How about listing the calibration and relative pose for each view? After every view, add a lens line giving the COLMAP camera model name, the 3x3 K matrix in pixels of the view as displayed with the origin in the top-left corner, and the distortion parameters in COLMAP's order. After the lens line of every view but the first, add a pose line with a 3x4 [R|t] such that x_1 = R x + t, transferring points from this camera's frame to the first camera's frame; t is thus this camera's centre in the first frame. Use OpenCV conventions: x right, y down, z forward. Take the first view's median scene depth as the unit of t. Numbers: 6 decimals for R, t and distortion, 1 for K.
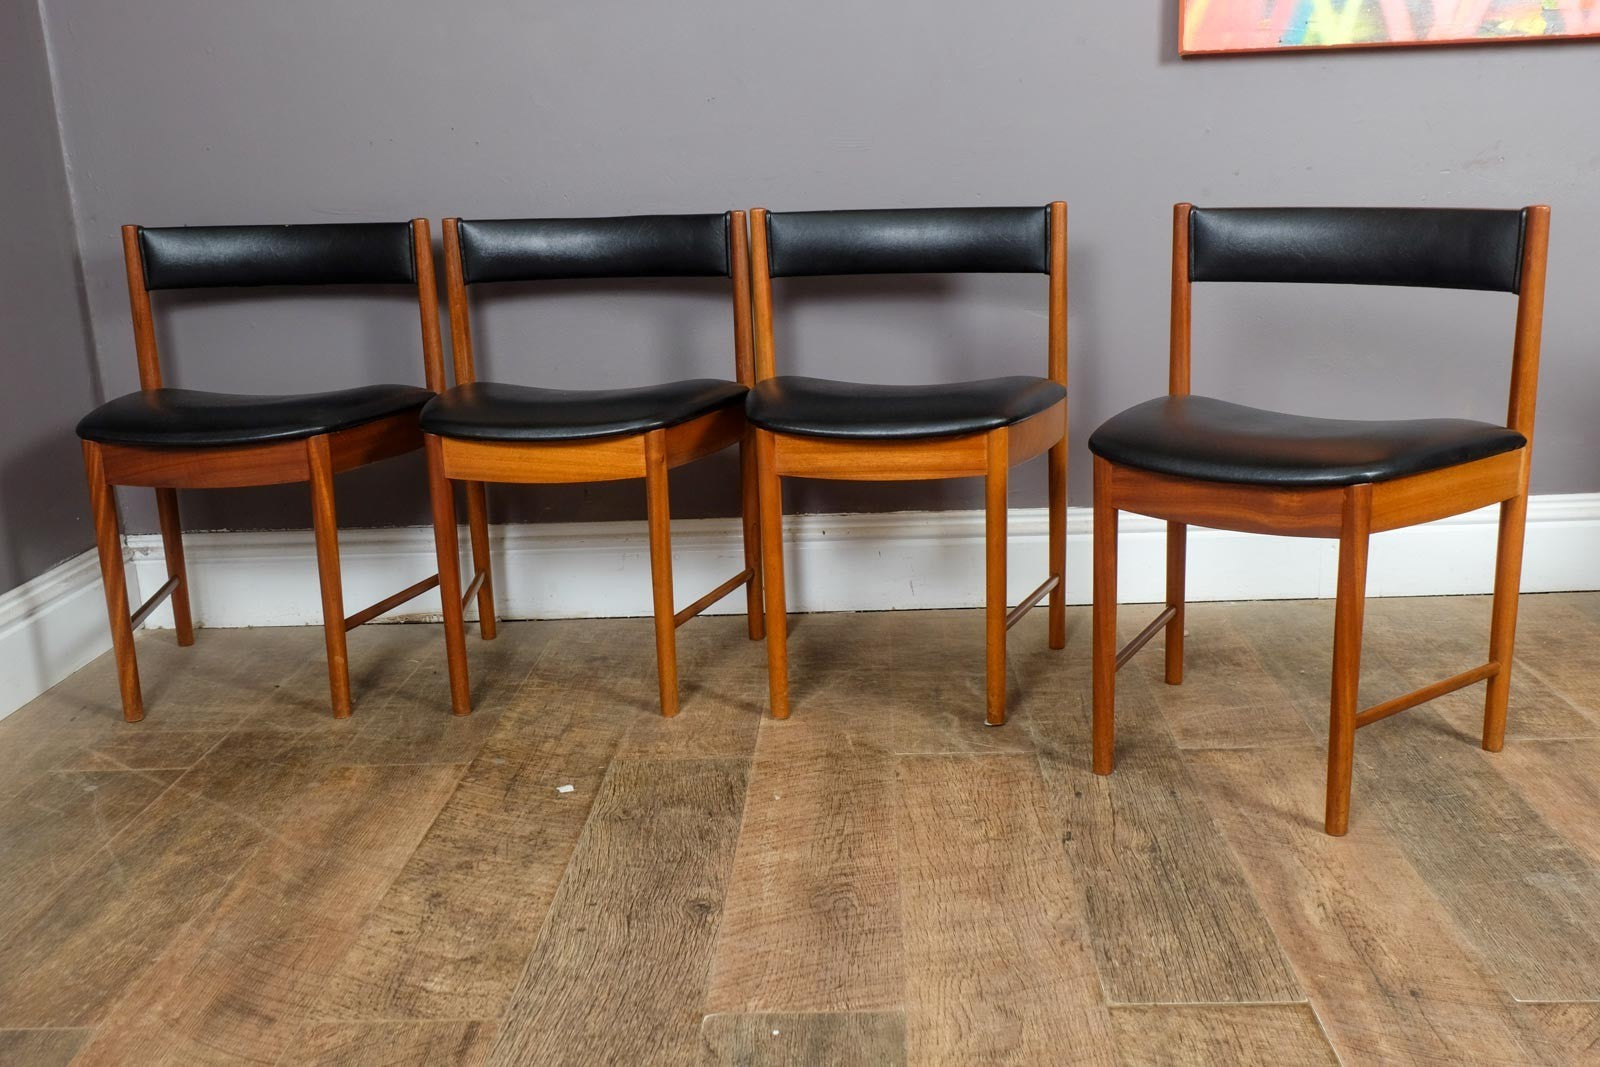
lens RADIAL K [[1541.8, 0, 824.2], [0, 1541.8, 567.8], [0, 0, 1]] dist [0.012733, 0.000000]
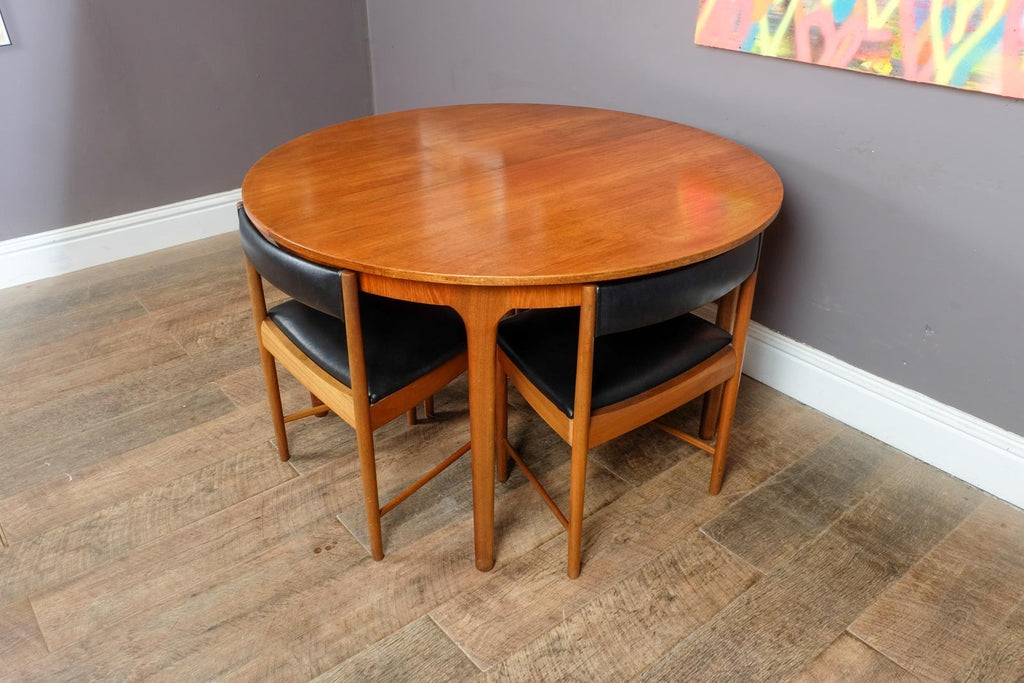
lens RADIAL K [[797.1, 0, 468.5], [0, 797.1, 369.5], [0, 0, 1]] dist [-0.040502, 0.037168]
pose [[0.617662, 0.430846, -0.657925, 1.113738], [-0.213505, 0.897027, 0.386985, -0.407169], [0.756908, -0.098556, 0.646047, 0.284727]]
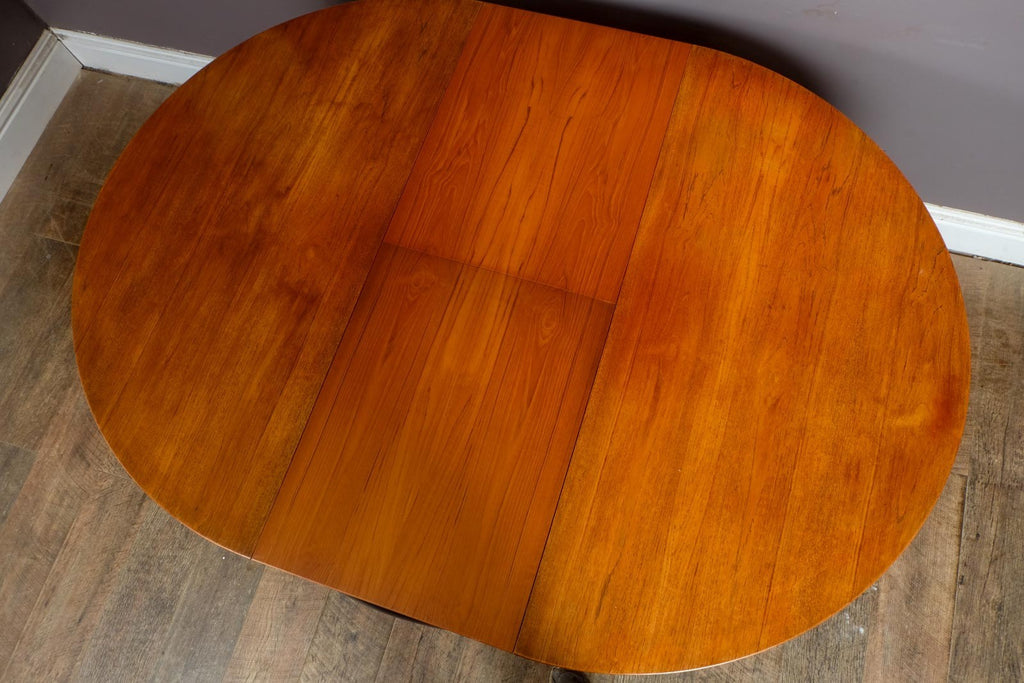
lens RADIAL K [[705.8, 0, 503.3], [0, 705.8, 360.6], [0, 0, 1]] dist [-0.036941, 0.033695]
pose [[0.962239, 0.241660, -0.125286, 0.451599], [-0.026634, 0.541639, 0.840189, -0.825498], [0.270900, -0.805126, 0.527623, 0.567443]]
